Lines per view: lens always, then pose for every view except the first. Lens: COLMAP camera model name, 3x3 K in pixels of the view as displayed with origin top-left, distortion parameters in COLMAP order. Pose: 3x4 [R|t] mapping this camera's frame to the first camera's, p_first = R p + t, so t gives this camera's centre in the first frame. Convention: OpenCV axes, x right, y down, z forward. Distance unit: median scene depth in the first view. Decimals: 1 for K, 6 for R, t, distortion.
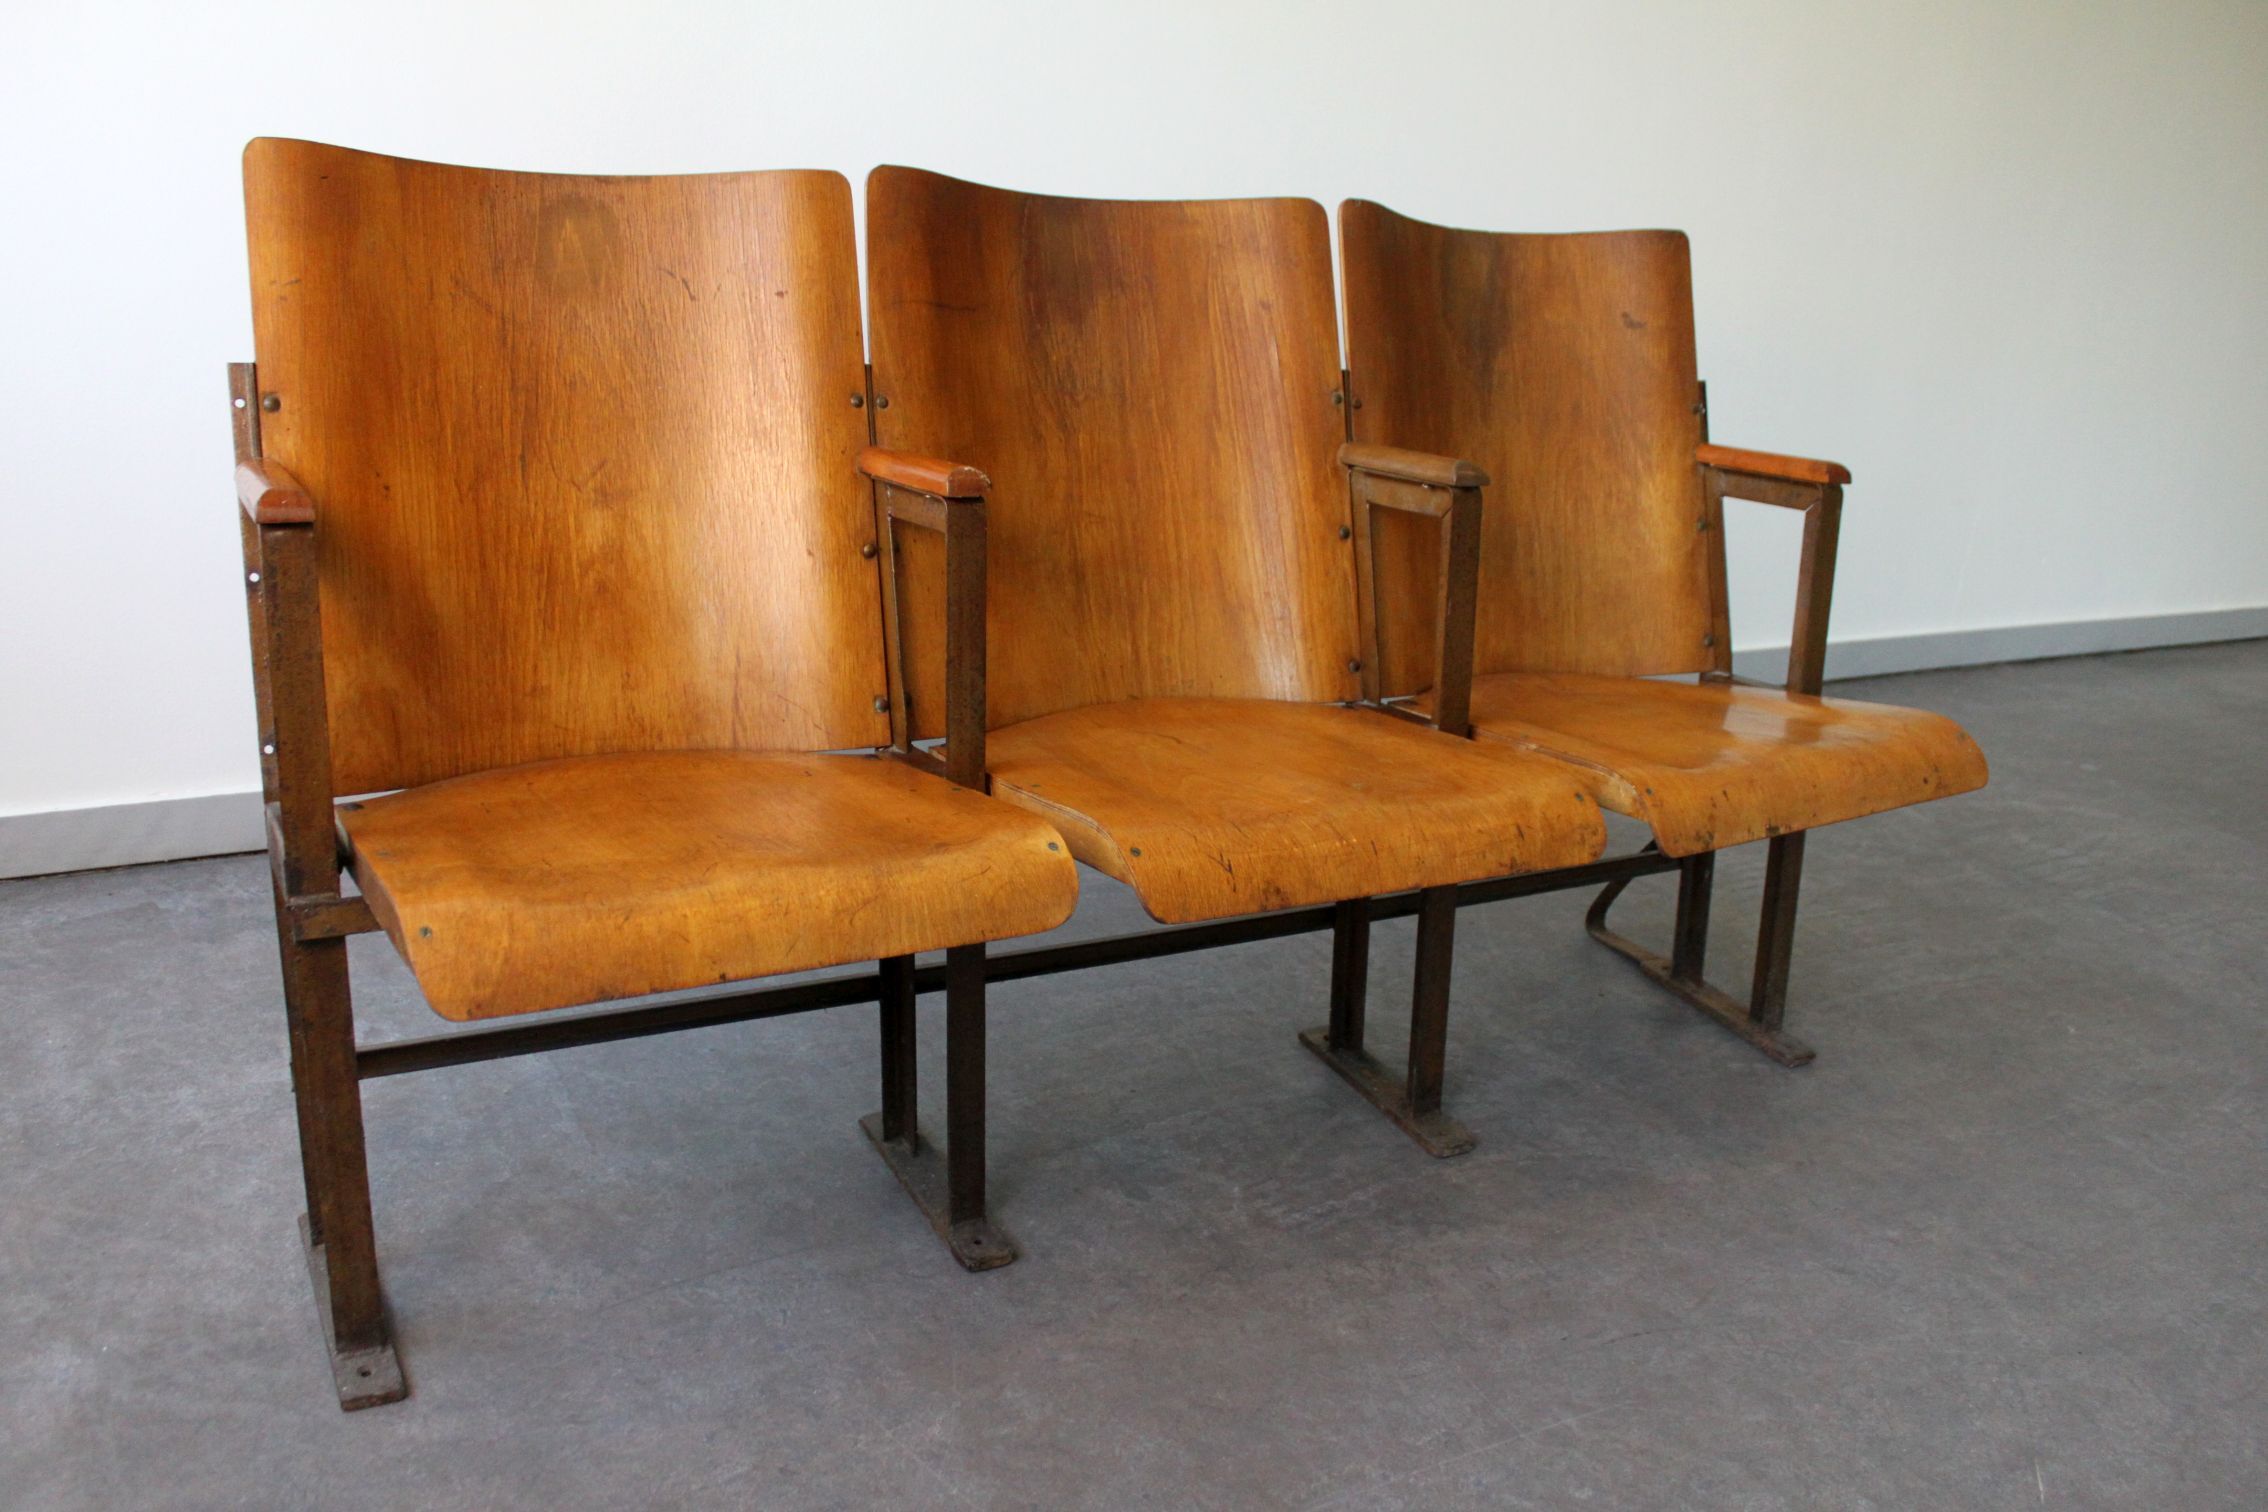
lens RADIAL K [[2056.2, 0, 1220.1], [0, 2056.2, 792.0], [0, 0, 1]] dist [-0.104698, 0.018525]
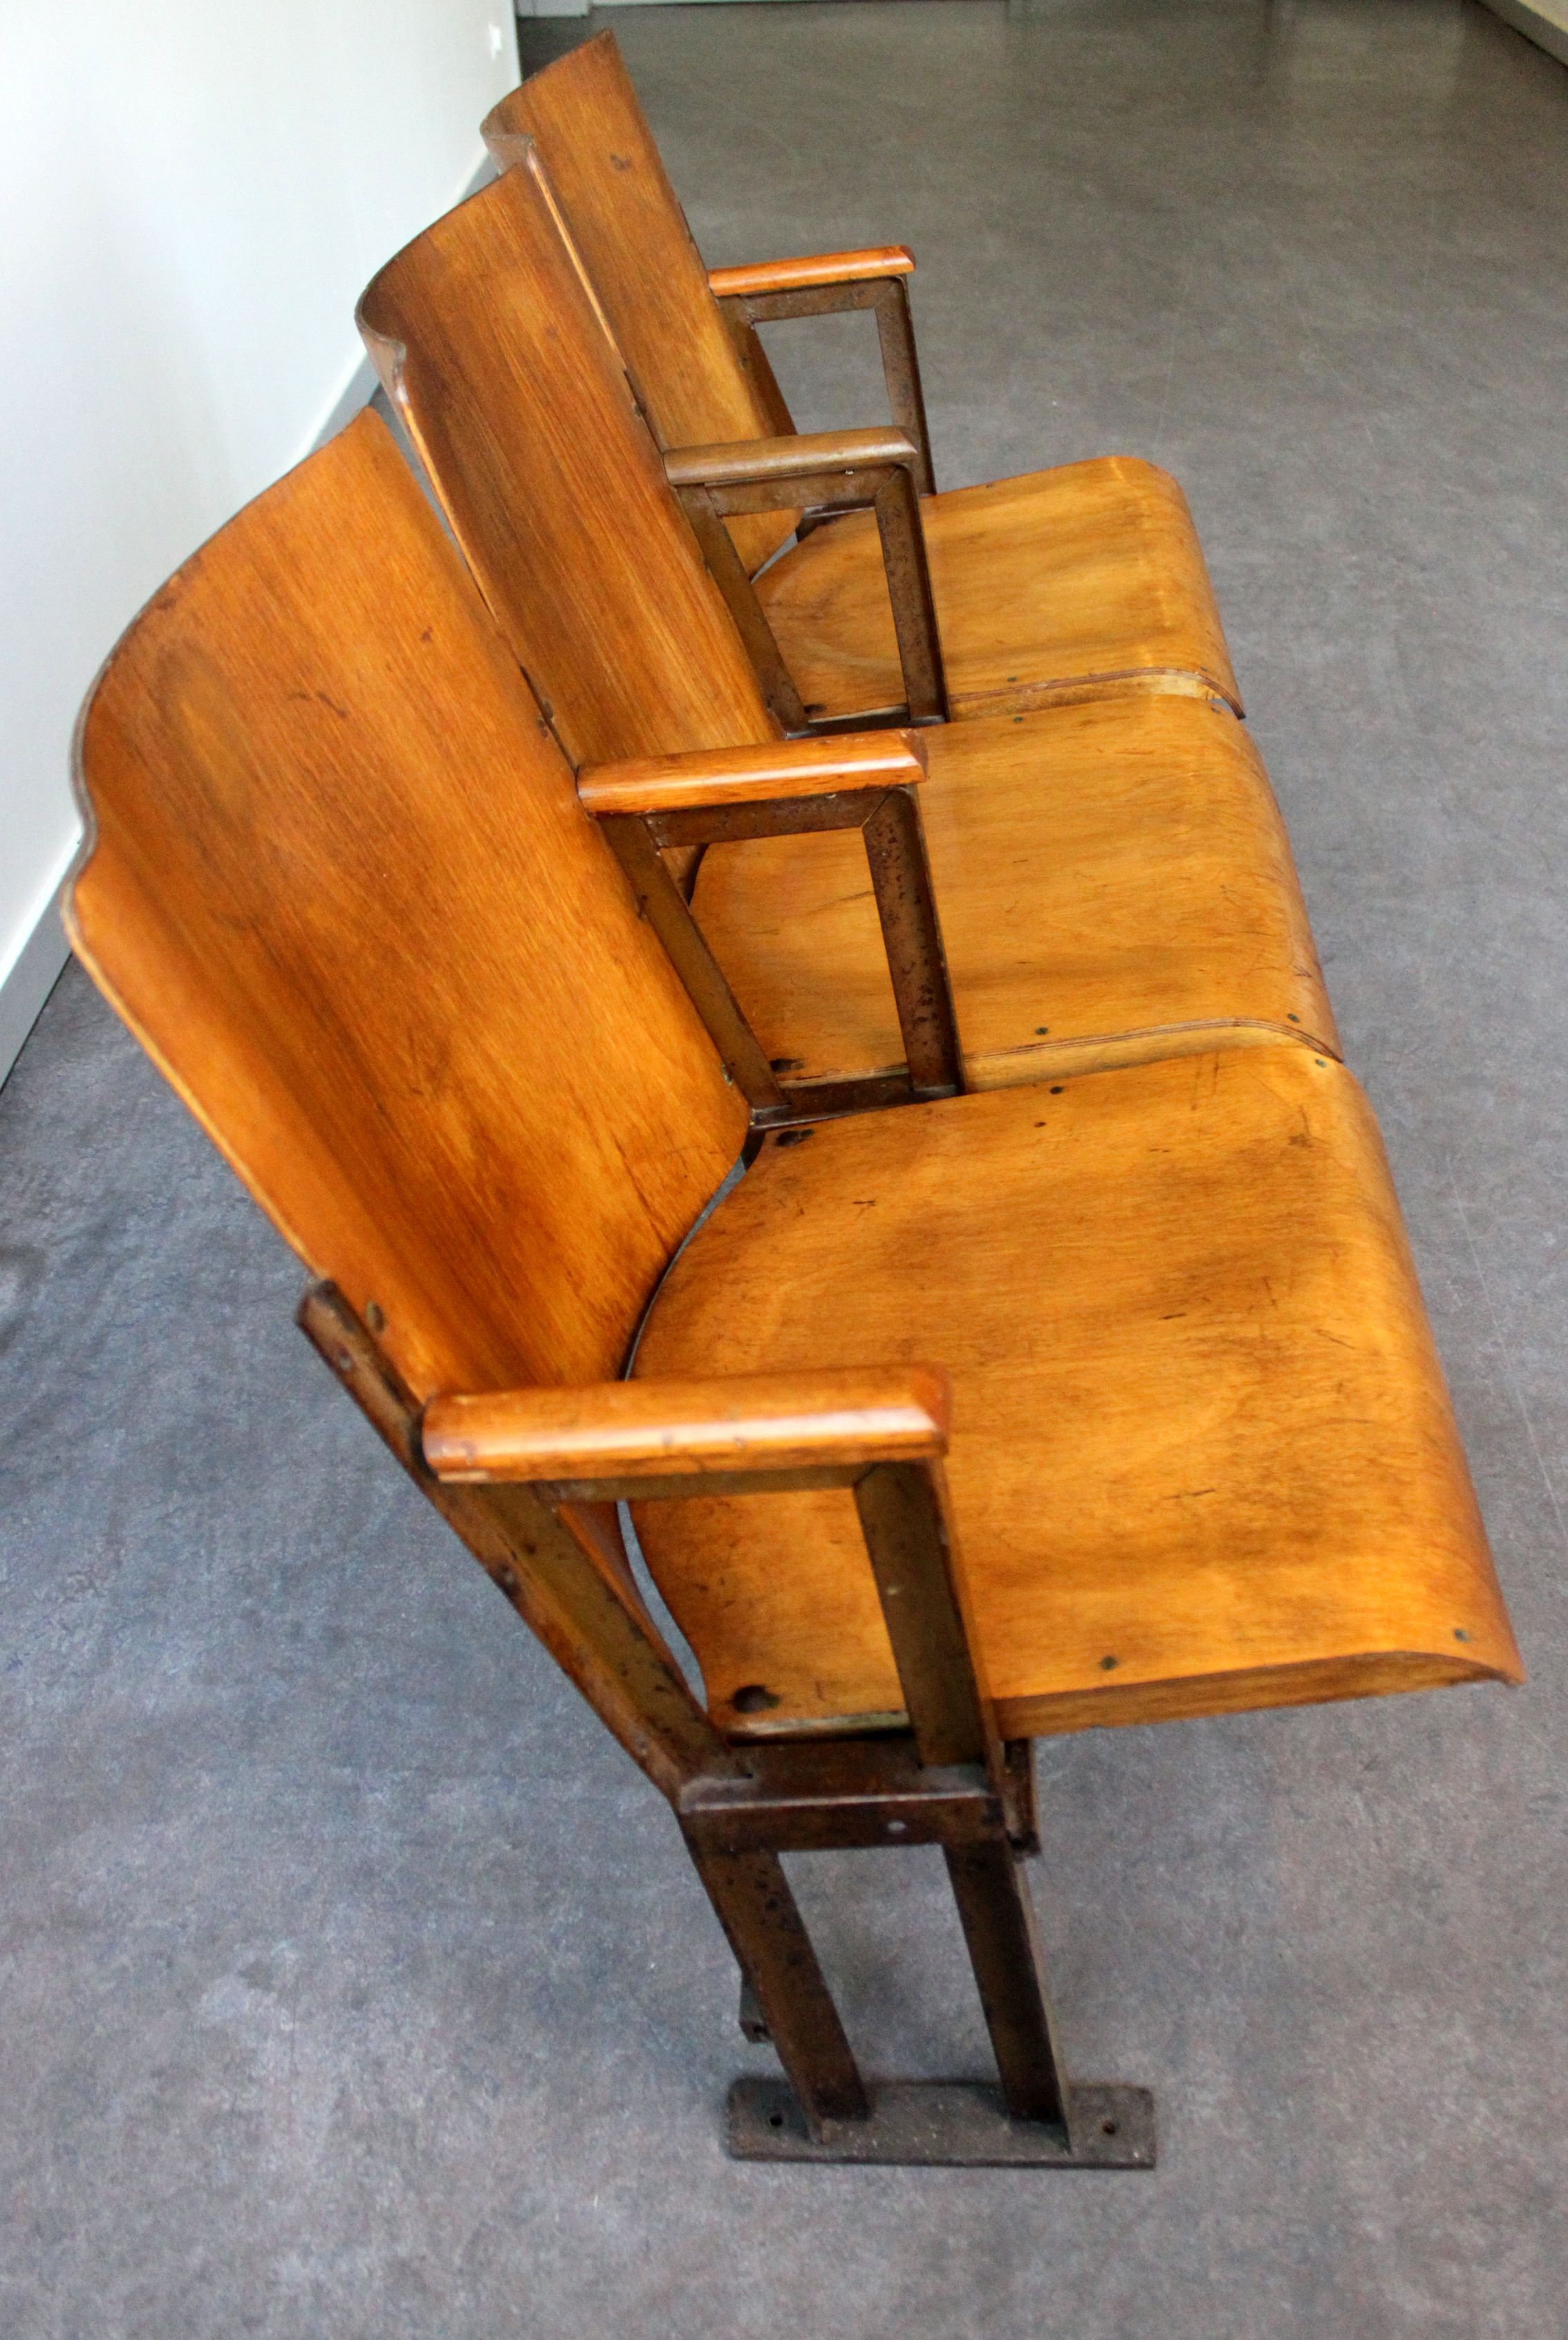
lens RADIAL K [[2121.3, 0, 784.0], [0, 2121.3, 1170.0], [0, 0, 1]] dist [-0.104698, 0.018525]
pose [[0.500034, -0.632668, 0.591352, -0.613967], [0.360963, 0.772969, 0.521752, -0.397023], [-0.787193, -0.047437, 0.614880, 0.514180]]
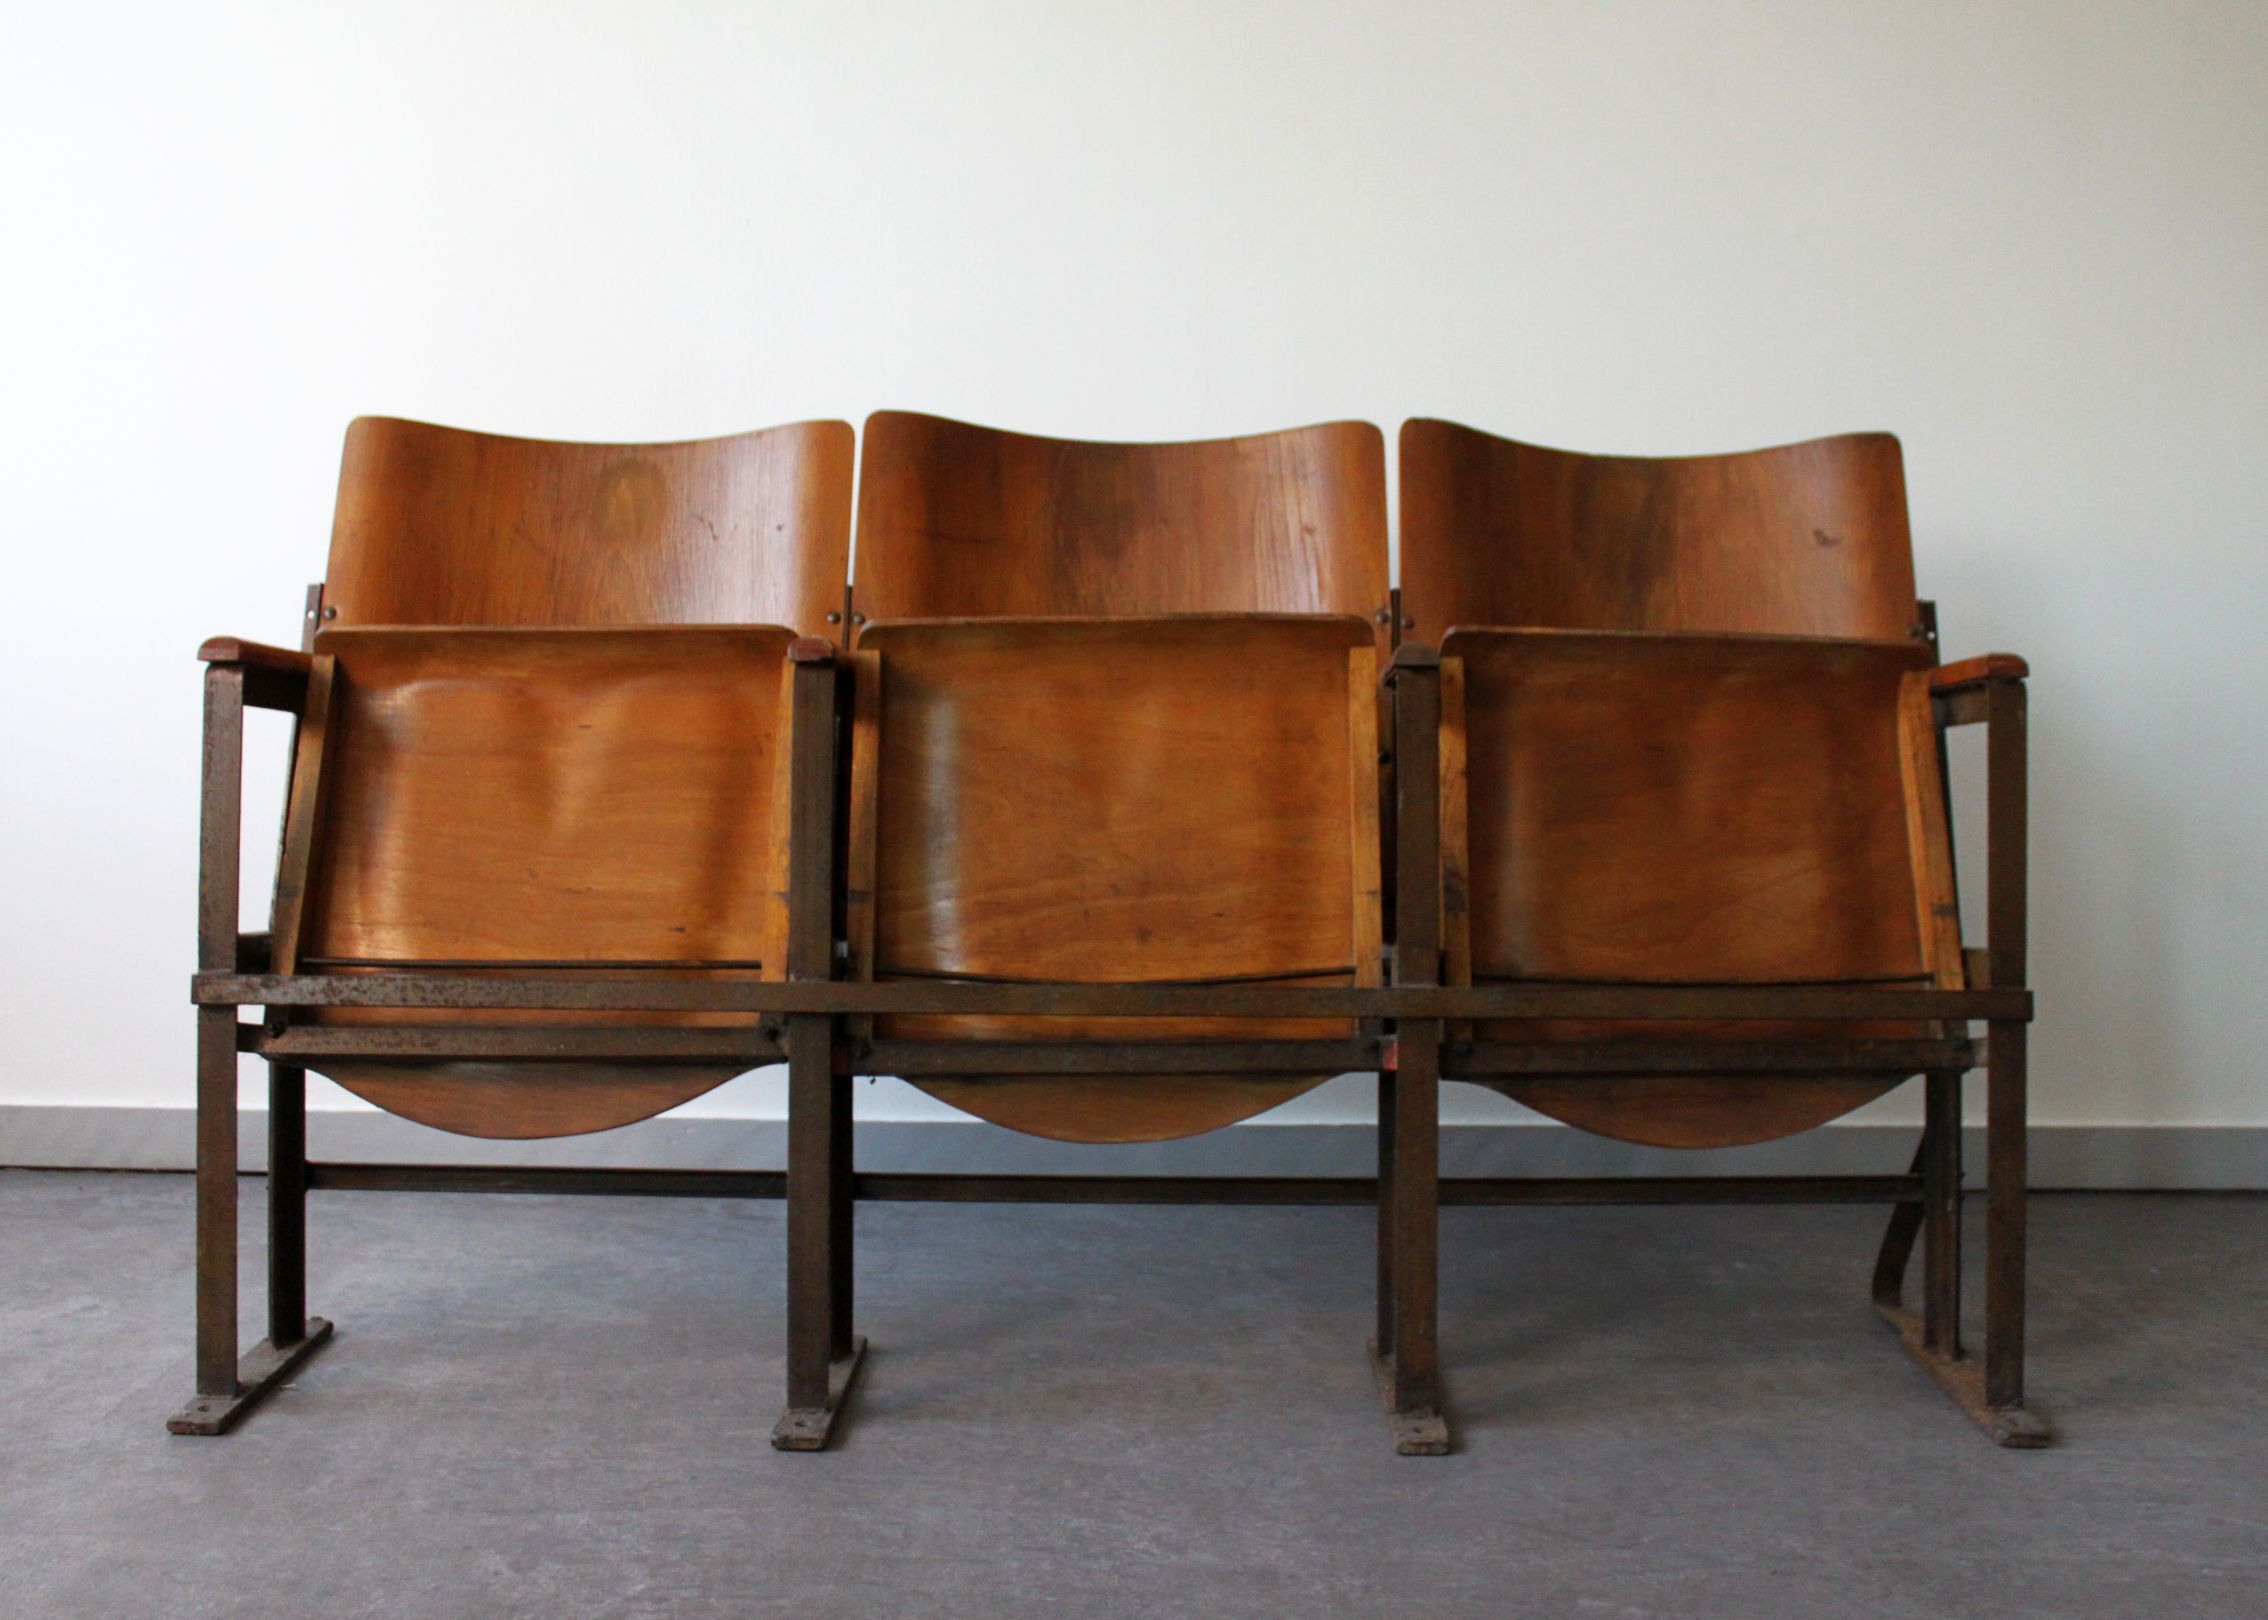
lens RADIAL K [[2335.3, 0, 1134.0], [0, 2335.3, 810.0], [0, 0, 1]] dist [-0.107133, 0.029464]
pose [[0.843692, -0.053557, -0.534149, 0.561932], [-0.105897, 0.958855, -0.263405, 0.196368], [0.526279, 0.278798, 0.803307, 0.121109]]
